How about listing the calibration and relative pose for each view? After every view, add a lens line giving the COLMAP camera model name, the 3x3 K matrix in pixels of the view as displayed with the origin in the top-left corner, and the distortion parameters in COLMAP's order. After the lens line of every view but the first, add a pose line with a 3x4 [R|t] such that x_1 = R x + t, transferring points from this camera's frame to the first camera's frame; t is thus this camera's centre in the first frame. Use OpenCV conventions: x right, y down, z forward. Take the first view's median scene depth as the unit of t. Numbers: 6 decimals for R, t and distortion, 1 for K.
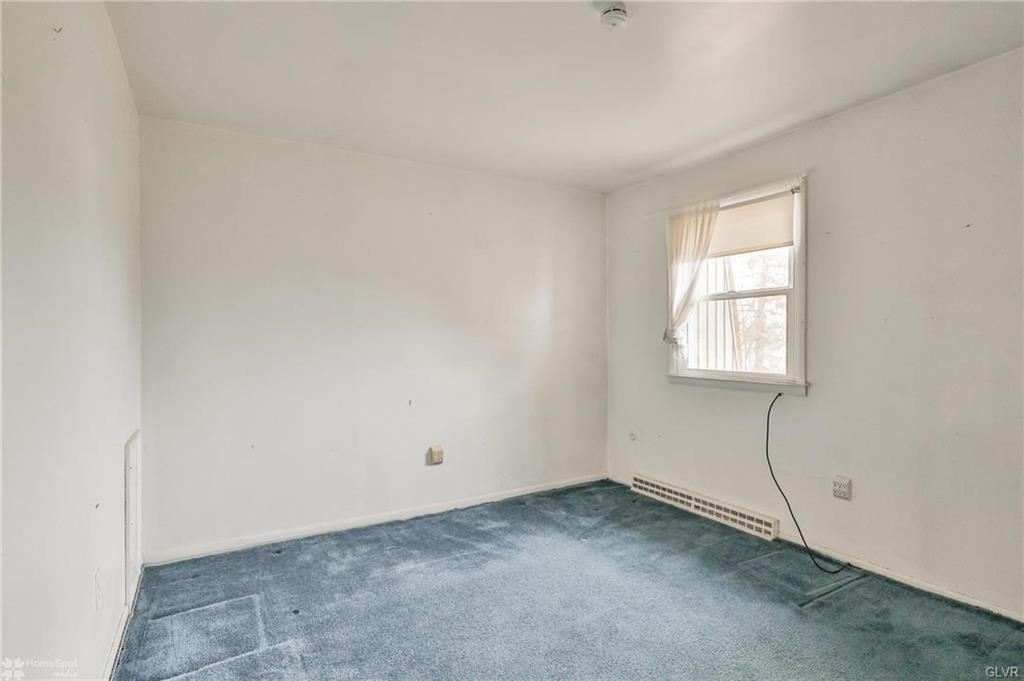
lens RADIAL K [[503.9, 0, 518.3], [0, 503.9, 362.1], [0, 0, 1]] dist [-0.003496, -0.000261]
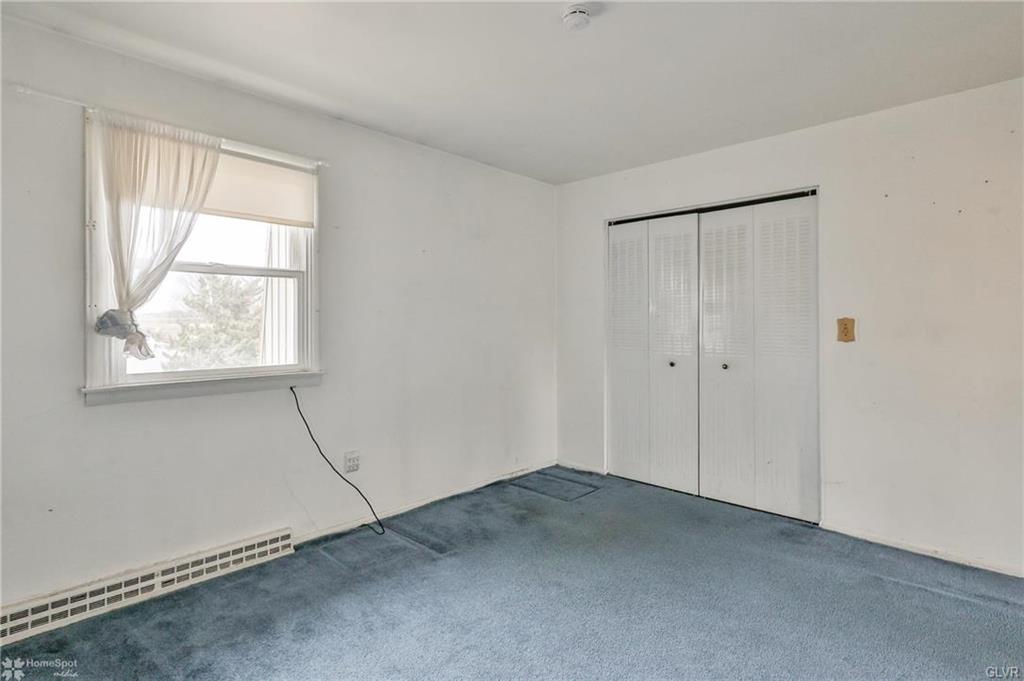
lens RADIAL K [[523.8, 0, 513.0], [0, 523.8, 324.0], [0, 0, 1]] dist [-0.003033, -0.000797]
pose [[-0.256719, -0.002395, 0.966483, -0.459809], [0.052980, 0.998458, 0.016547, -0.039609], [-0.965033, 0.055452, -0.256196, 0.791183]]
